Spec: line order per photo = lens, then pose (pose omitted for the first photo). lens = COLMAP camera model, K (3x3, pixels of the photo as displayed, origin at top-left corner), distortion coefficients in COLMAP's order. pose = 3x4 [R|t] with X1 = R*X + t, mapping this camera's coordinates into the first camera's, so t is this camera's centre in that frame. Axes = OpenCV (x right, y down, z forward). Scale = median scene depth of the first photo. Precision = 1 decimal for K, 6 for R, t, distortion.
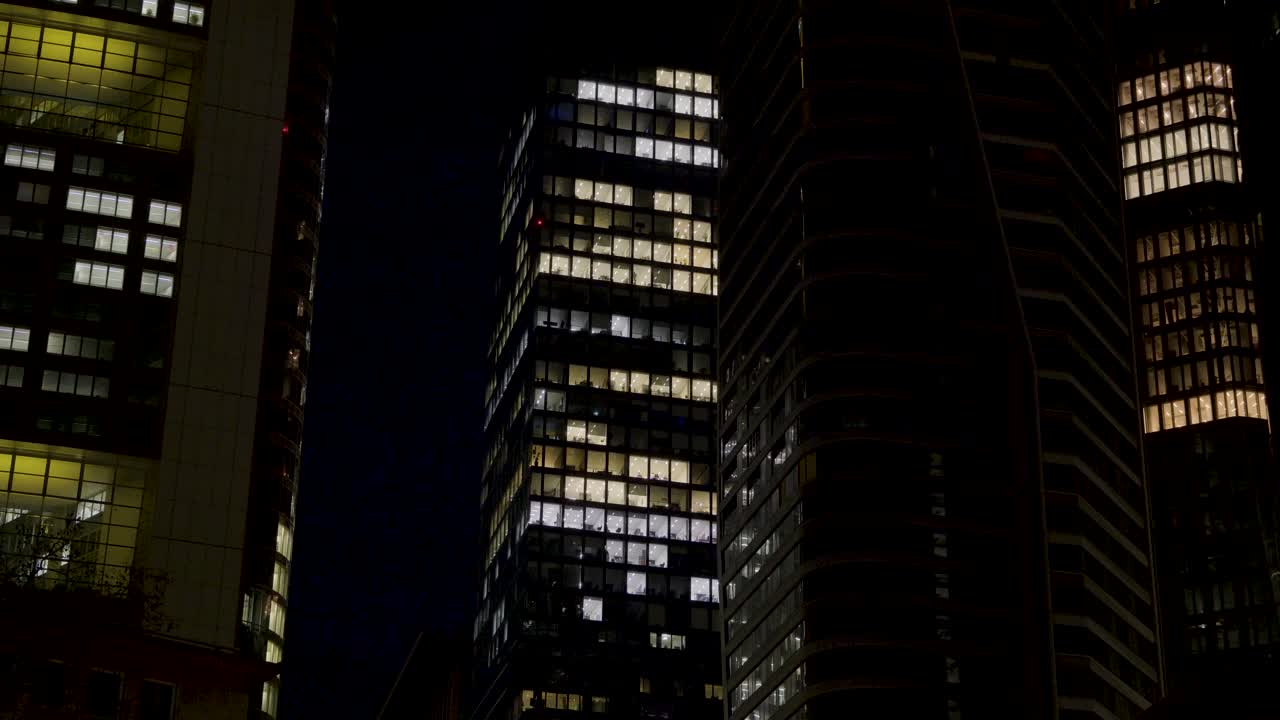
lens RADIAL K [[2317.1, 0, 642.1], [0, 2317.1, 363.8], [0, 0, 1]] dist [0.035131, 0.000000]
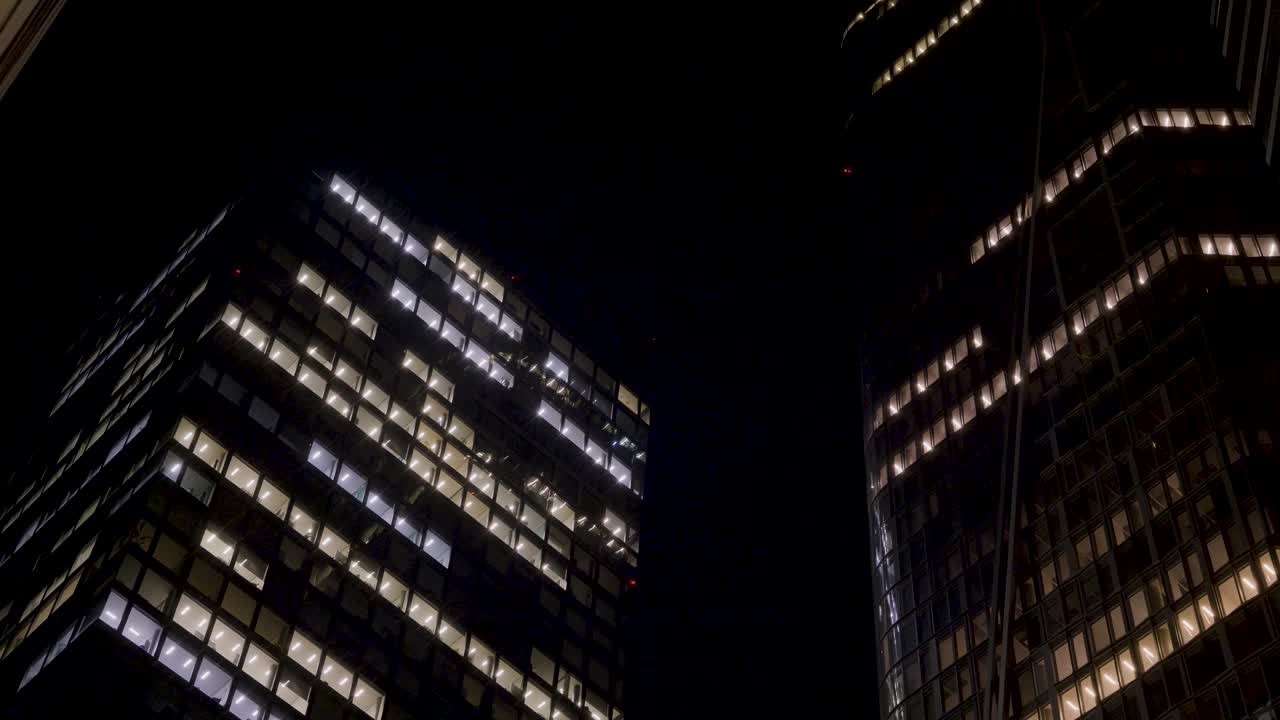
lens RADIAL K [[2317.1, 0, 635.2], [0, 2317.1, 358.5], [0, 0, 1]] dist [0.035131, 0.000000]
pose [[0.871056, 0.434210, 0.229613, -0.080981], [-0.245615, 0.789875, -0.561935, 0.254133], [-0.425364, 0.433080, 0.794674, 0.513040]]
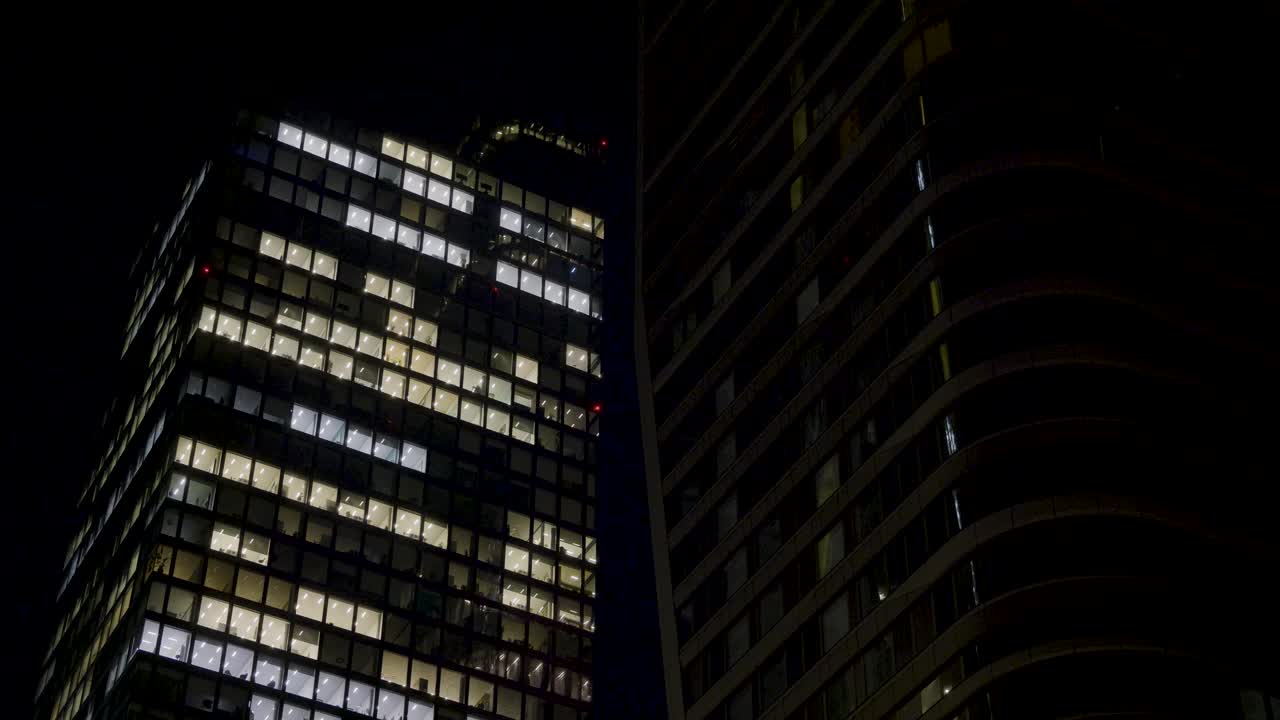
lens RADIAL K [[2317.1, 0, 641.8], [0, 2317.1, 353.4], [0, 0, 1]] dist [0.035131, 0.000000]
pose [[0.968917, 0.158189, 0.190203, -0.046251], [-0.098404, 0.951845, -0.290357, 0.155540], [-0.226975, 0.262615, 0.937825, 0.313872]]
